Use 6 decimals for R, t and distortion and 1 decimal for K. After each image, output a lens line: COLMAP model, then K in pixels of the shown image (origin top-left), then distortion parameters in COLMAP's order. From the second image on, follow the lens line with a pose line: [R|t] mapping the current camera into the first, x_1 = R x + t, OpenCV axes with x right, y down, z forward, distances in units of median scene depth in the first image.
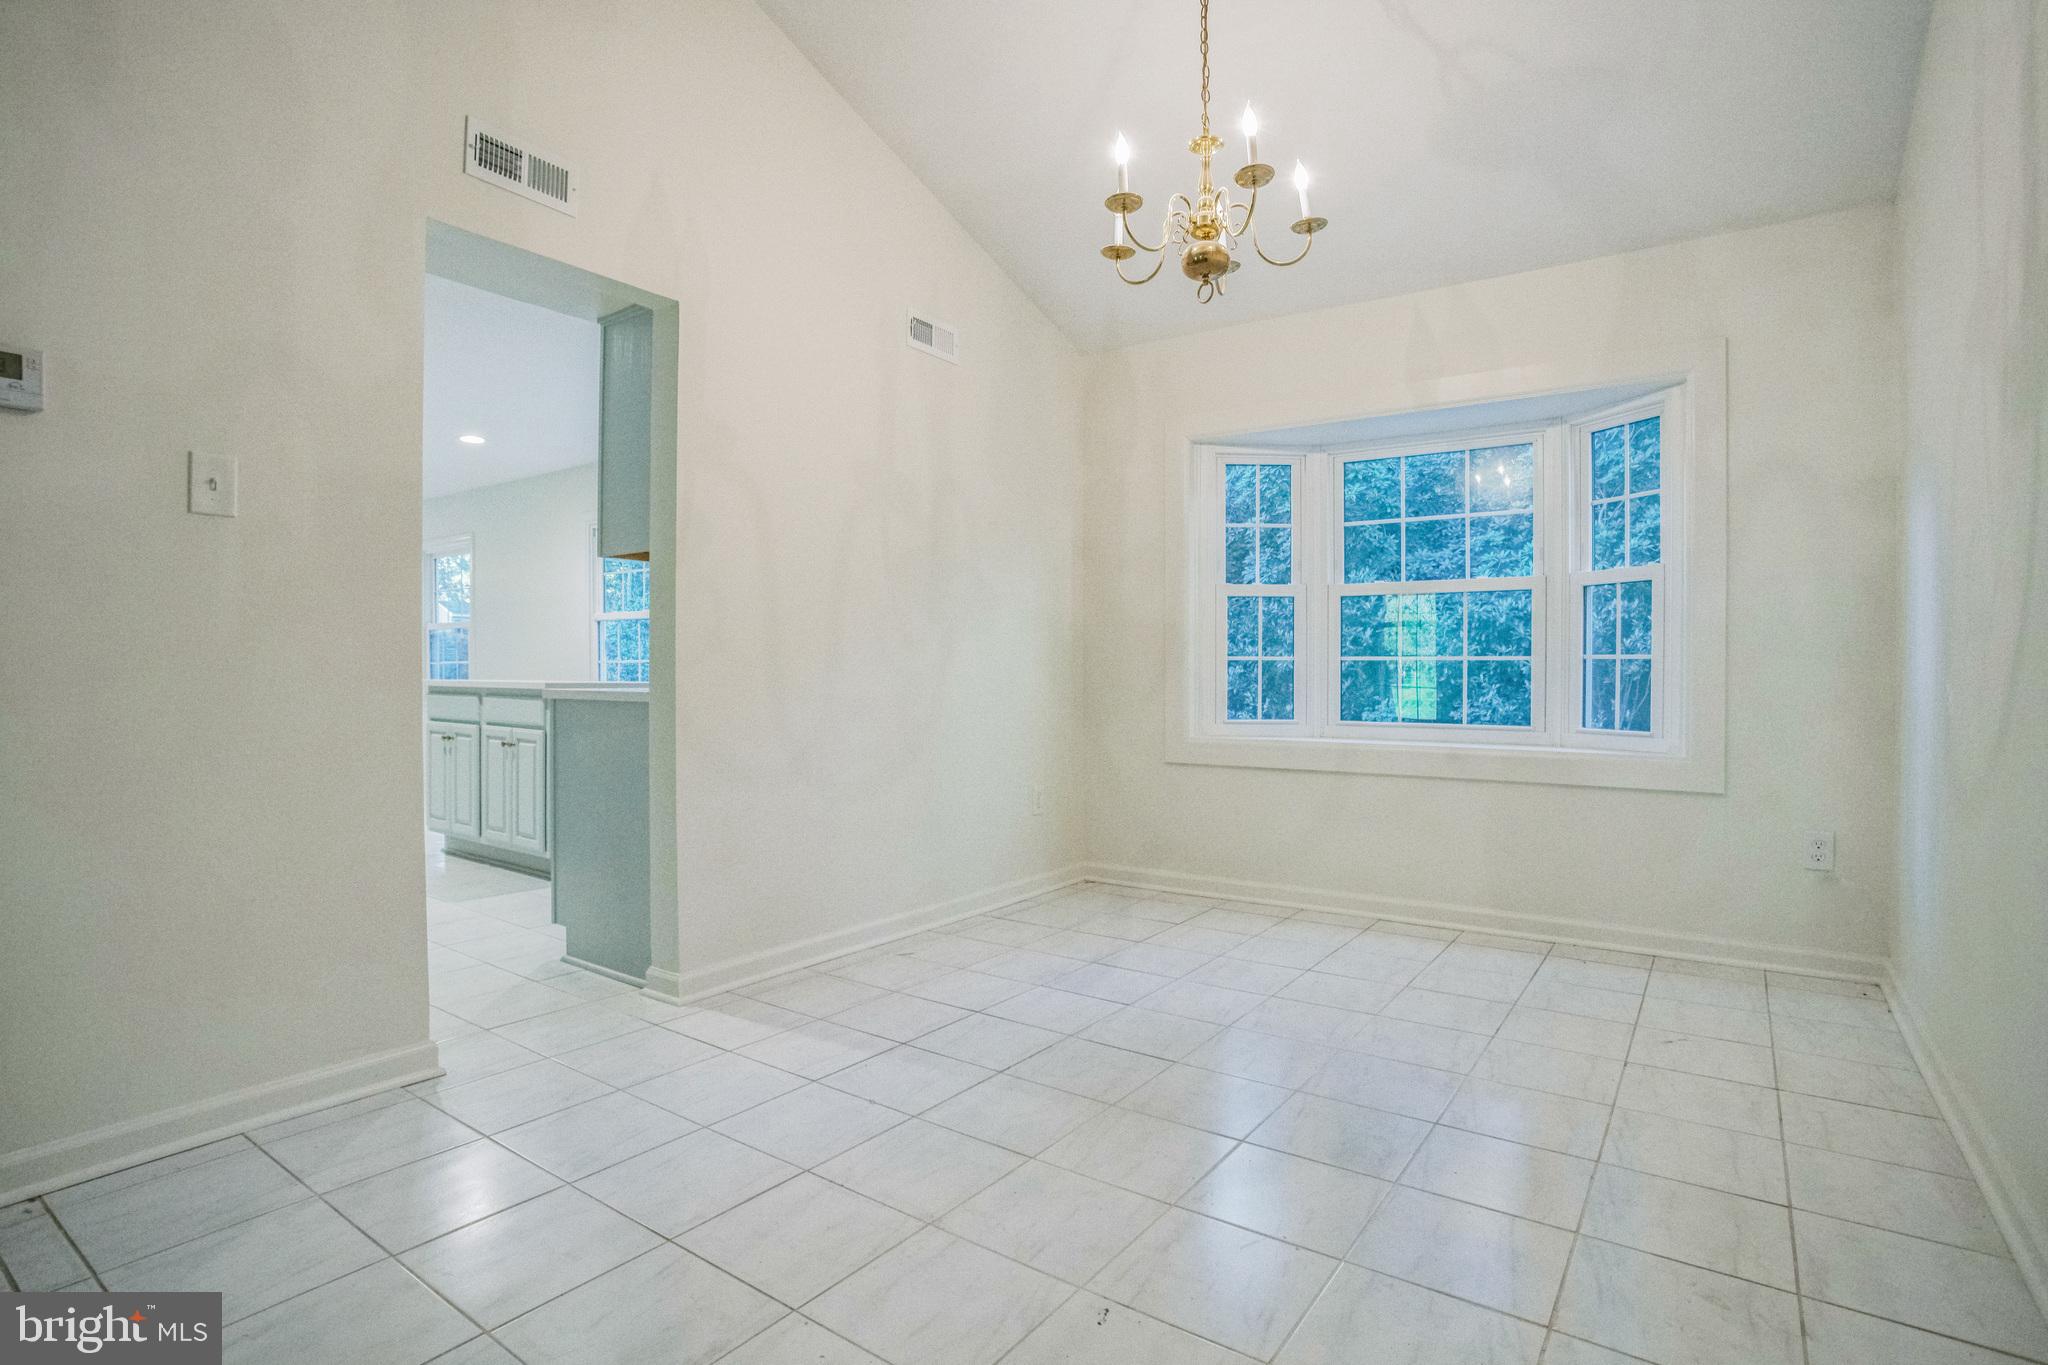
lens RADIAL K [[1028.1, 0, 1023.2], [0, 1028.1, 677.7], [0, 0, 1]] dist [-0.052095, 0.007543]
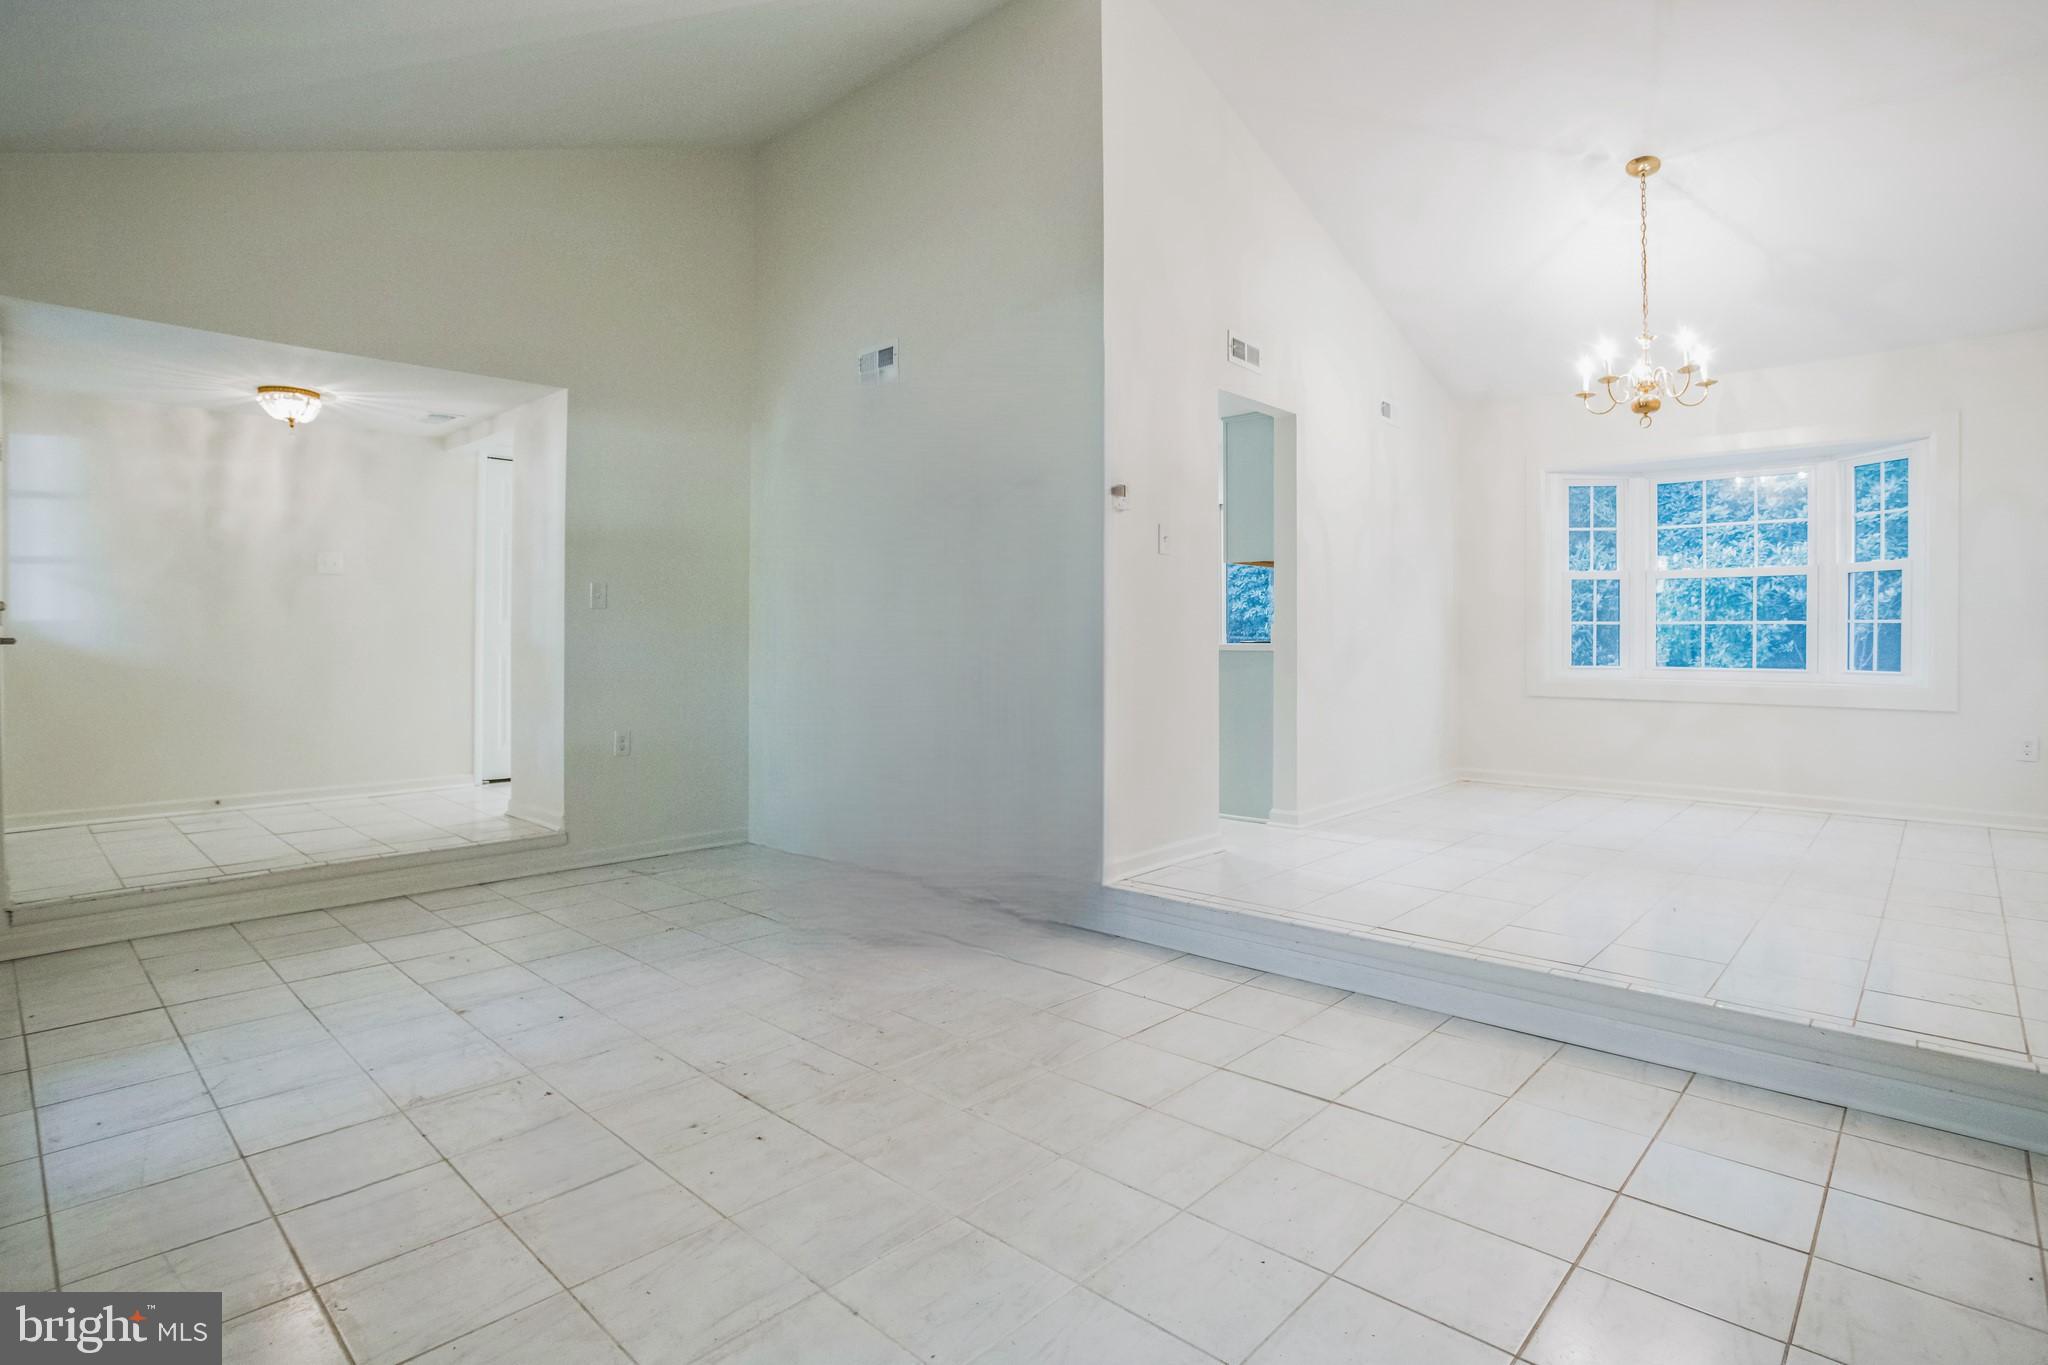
lens RADIAL K [[1028.1, 0, 1034.0], [0, 1028.1, 640.6], [0, 0, 1]] dist [-0.052095, 0.007543]
pose [[0.991238, -0.002648, -0.132060, -0.405734], [0.002489, 0.999996, -0.001370, 0.006436], [0.132063, 0.001029, 0.991241, -0.554637]]
